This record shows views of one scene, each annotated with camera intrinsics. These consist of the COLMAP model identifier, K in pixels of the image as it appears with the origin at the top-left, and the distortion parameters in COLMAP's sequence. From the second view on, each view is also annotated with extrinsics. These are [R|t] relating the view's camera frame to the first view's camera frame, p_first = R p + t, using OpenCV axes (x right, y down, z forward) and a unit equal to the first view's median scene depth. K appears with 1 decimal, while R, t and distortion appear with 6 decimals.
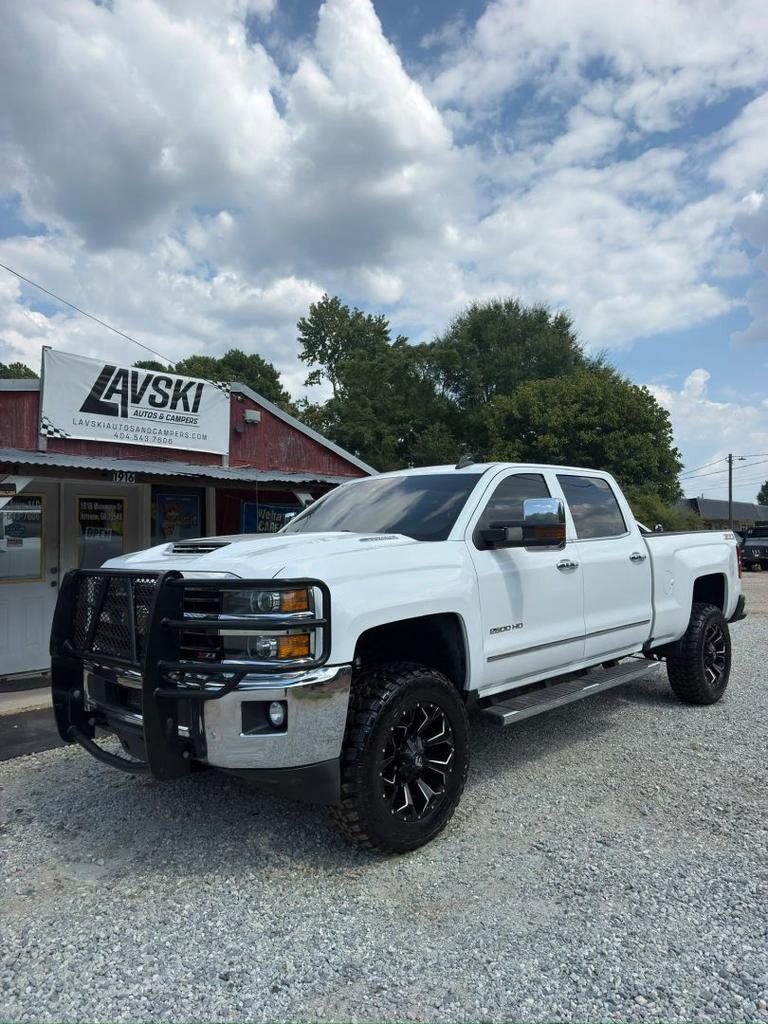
lens RADIAL K [[715.5, 0, 388.6], [0, 715.5, 508.4], [0, 0, 1]] dist [0.040942, -0.058982]
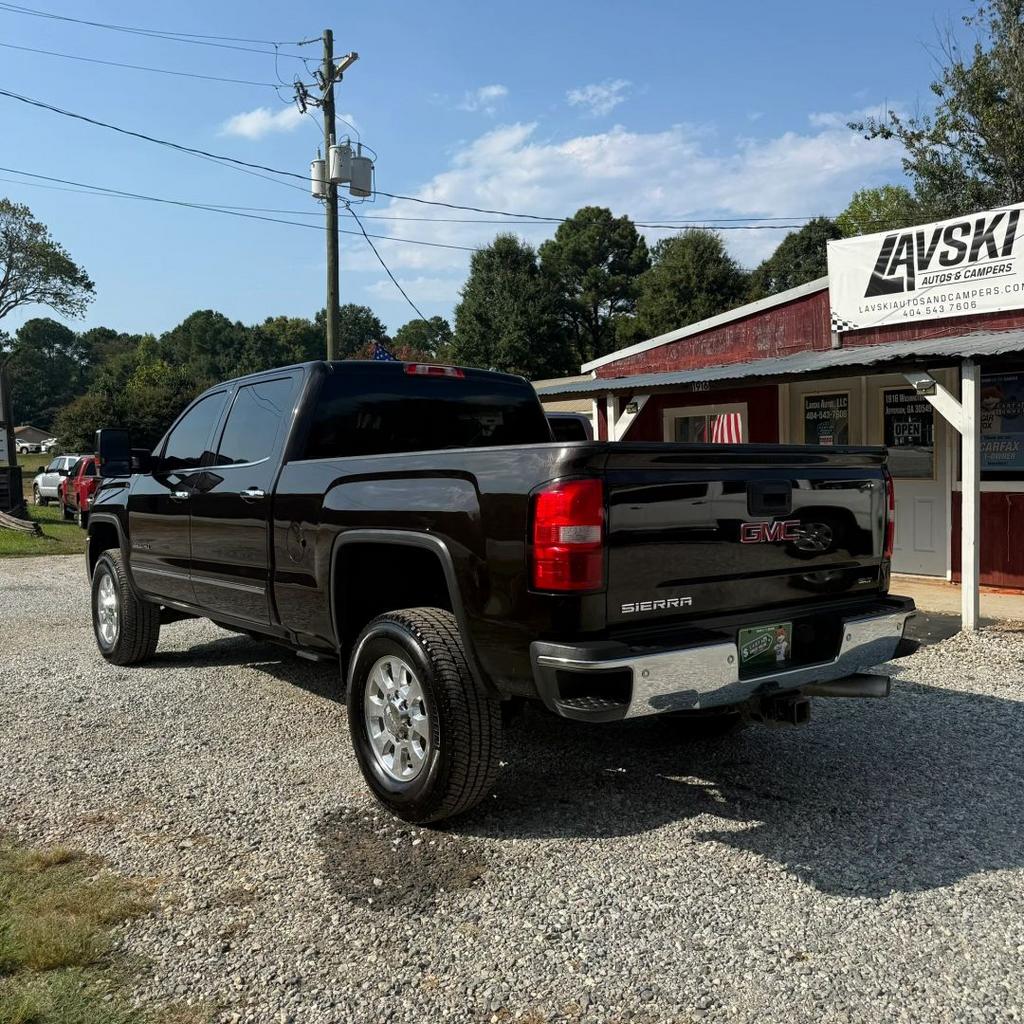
lens RADIAL K [[964.6, 0, 516.4], [0, 964.6, 518.9], [0, 0, 1]] dist [0.003632, 0.000000]
pose [[-0.168084, 0.085502, -0.982058, 0.750426], [0.076348, 0.994368, 0.073507, 0.018578], [0.982812, -0.062622, -0.173665, 0.644661]]
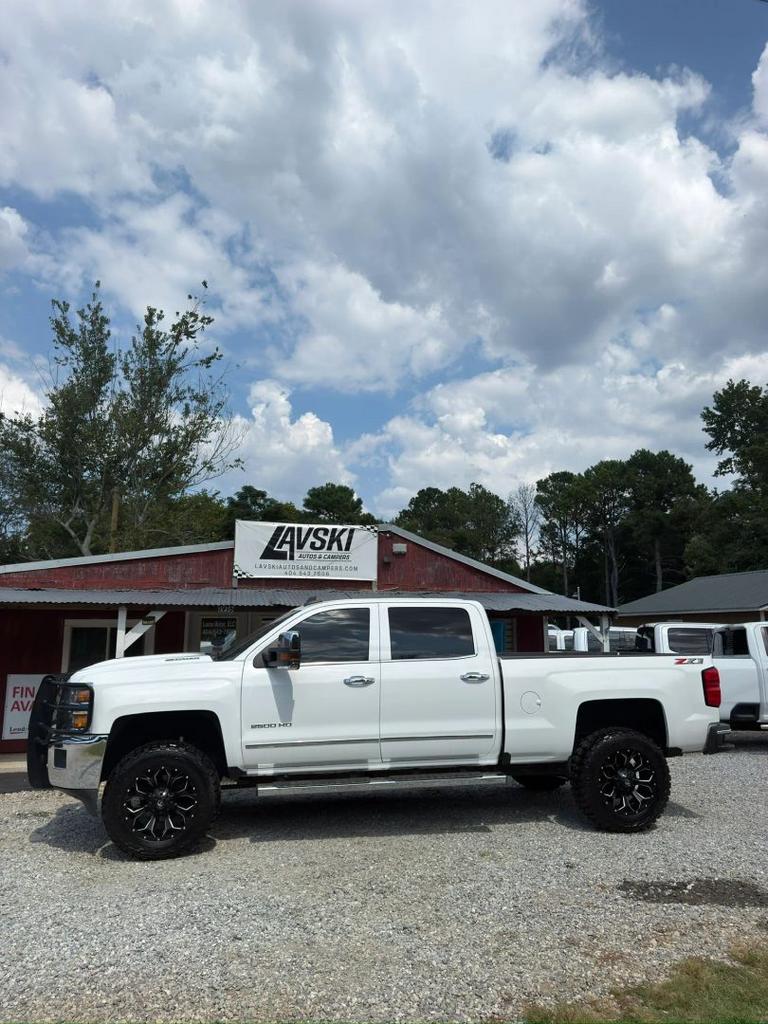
lens RADIAL K [[715.5, 0, 378.1], [0, 715.5, 497.5], [0, 0, 1]] dist [0.040942, -0.058982]
pose [[0.803651, -0.104575, -0.585840, 0.537343], [0.014267, 0.987542, -0.156710, -0.022617], [0.594930, 0.117582, 0.795131, -0.026692]]
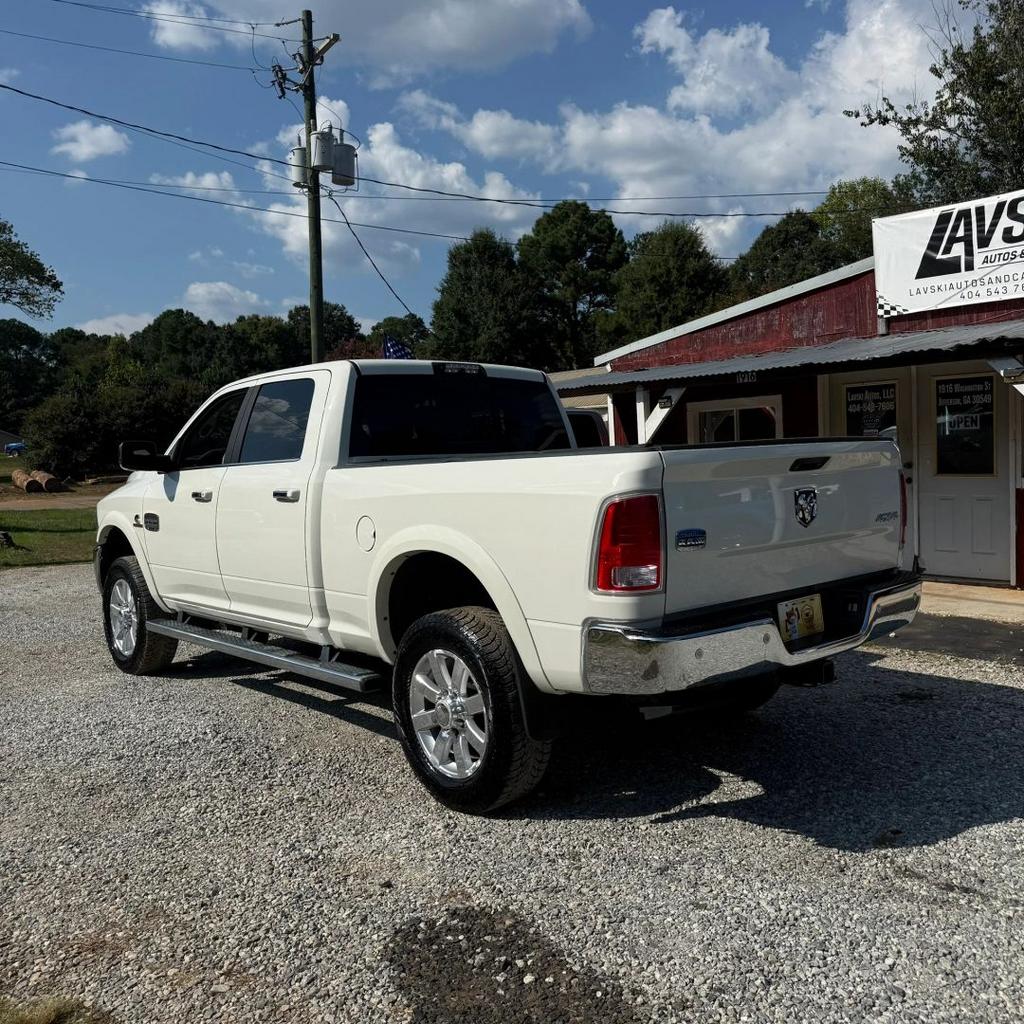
lens RADIAL K [[964.6, 0, 517.2], [0, 964.6, 515.6], [0, 0, 1]] dist [0.003632, 0.000000]
pose [[-0.140635, 0.087739, -0.986166, 0.664389], [0.089220, 0.993136, 0.075635, 0.011495], [0.986033, -0.077349, -0.147498, 0.580889]]
